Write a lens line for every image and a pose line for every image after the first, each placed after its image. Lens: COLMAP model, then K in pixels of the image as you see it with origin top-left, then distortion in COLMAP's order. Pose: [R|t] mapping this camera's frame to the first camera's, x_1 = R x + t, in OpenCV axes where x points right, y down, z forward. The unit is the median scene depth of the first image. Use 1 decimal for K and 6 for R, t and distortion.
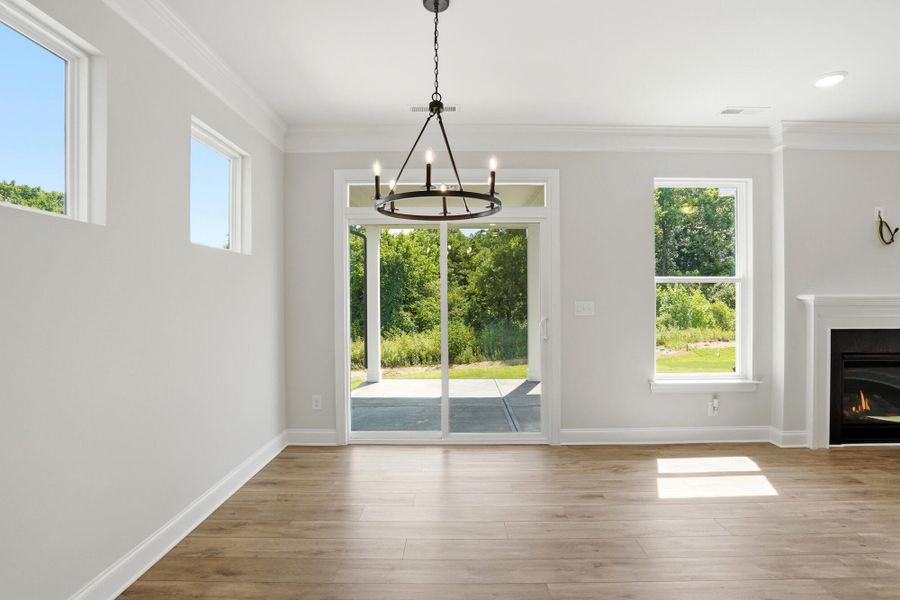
lens RADIAL K [[436.1, 0, 445.6], [0, 436.1, 296.4], [0, 0, 1]] dist [-0.038211, 0.002850]
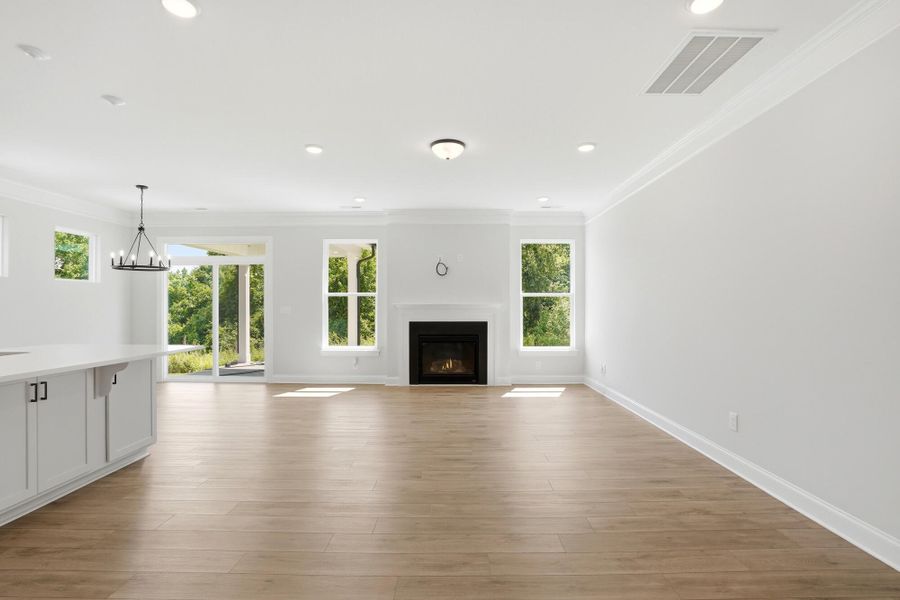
lens RADIAL K [[436.1, 0, 452.2], [0, 436.1, 305.5], [0, 0, 1]] dist [-0.038211, 0.002850]
pose [[0.999974, 0.007095, 0.000974, 0.134930], [-0.007093, 0.999971, -0.002682, 0.000881], [-0.000993, 0.002675, 0.999996, -0.113831]]
